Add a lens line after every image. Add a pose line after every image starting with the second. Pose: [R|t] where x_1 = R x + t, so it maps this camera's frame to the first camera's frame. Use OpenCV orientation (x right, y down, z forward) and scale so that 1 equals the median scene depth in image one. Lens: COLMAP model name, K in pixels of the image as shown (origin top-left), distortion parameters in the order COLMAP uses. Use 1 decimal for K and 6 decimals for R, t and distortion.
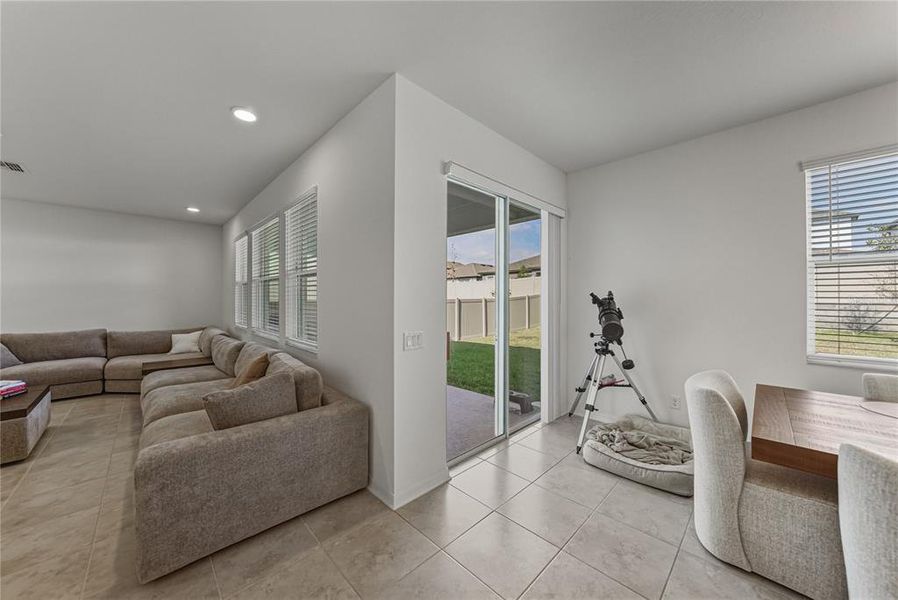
lens RADIAL K [[318.7, 0, 450.1], [0, 318.7, 294.1], [0, 0, 1]] dist [-0.031045, 0.006739]
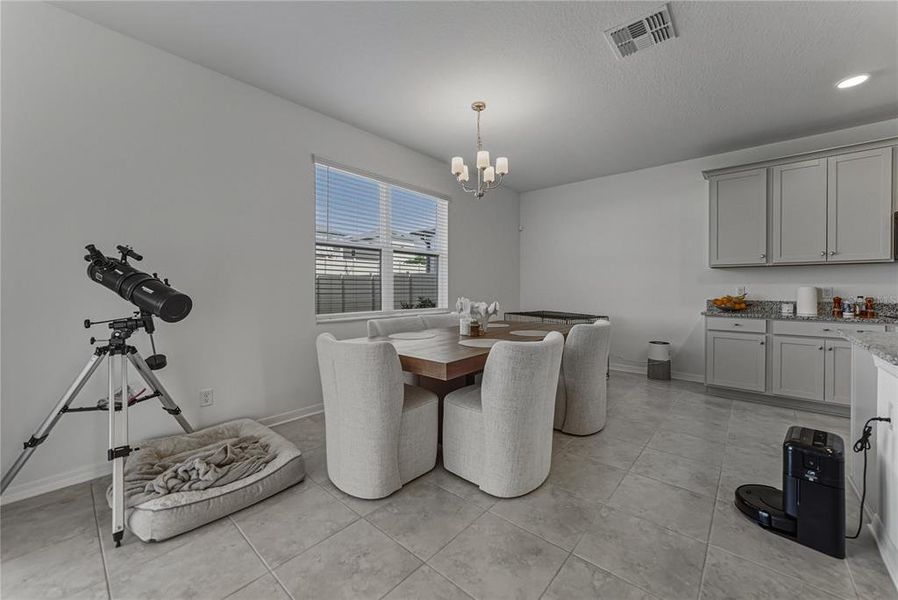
lens RADIAL K [[350.3, 0, 446.7], [0, 350.3, 289.5], [0, 0, 1]] dist [-0.007051, 0.000401]
pose [[-0.073106, 0.000699, 0.997324, -0.208819], [-0.012341, 0.999923, -0.001605, 0.075475], [-0.997248, -0.012425, -0.073091, 0.506754]]
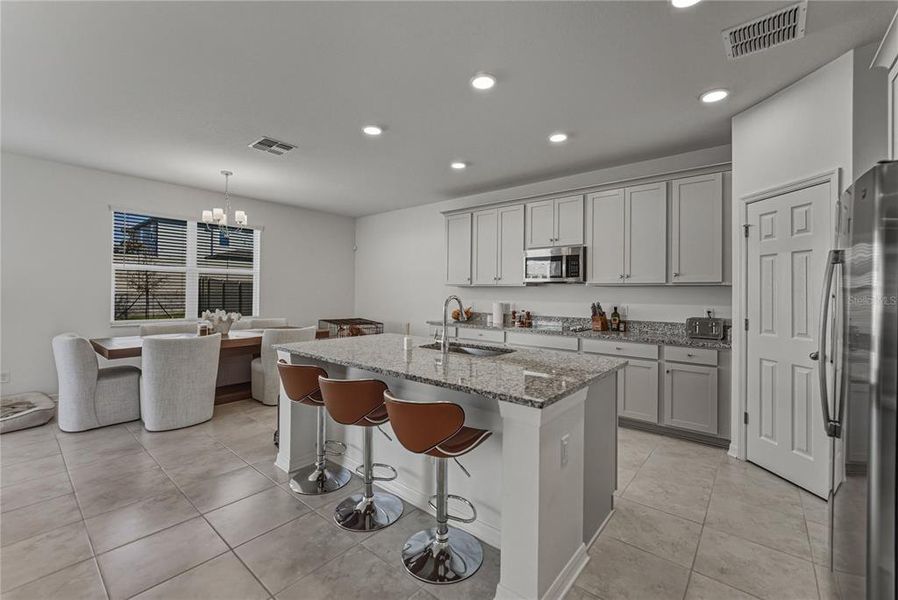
lens RADIAL K [[380.2, 0, 443.6], [0, 380.2, 289.4], [0, 0, 1]] dist [-0.001436, -0.000135]
pose [[-0.080653, 0.008065, 0.996710, -0.954168], [-0.018217, 0.999788, -0.009564, -0.005230], [-0.996576, -0.018929, -0.080489, -0.635395]]
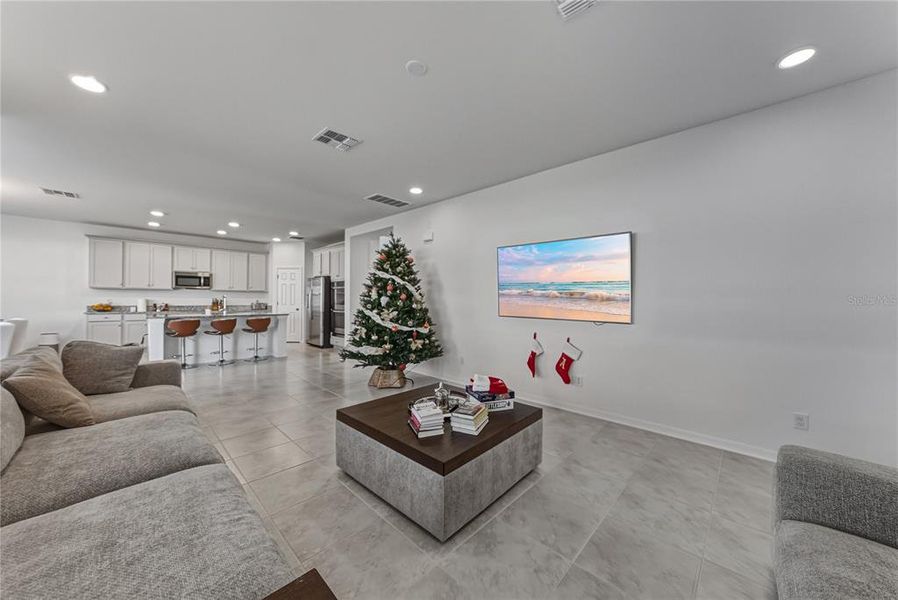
lens RADIAL K [[314.7, 0, 449.0], [0, 314.7, 300.0], [0, 0, 1]] dist [-0.008490, 0.000220]
pose [[-0.999803, -0.006453, -0.018773, -1.688395], [-0.006303, 0.999948, -0.007992, 0.058500], [0.018824, -0.007872, -0.999792, 1.872607]]
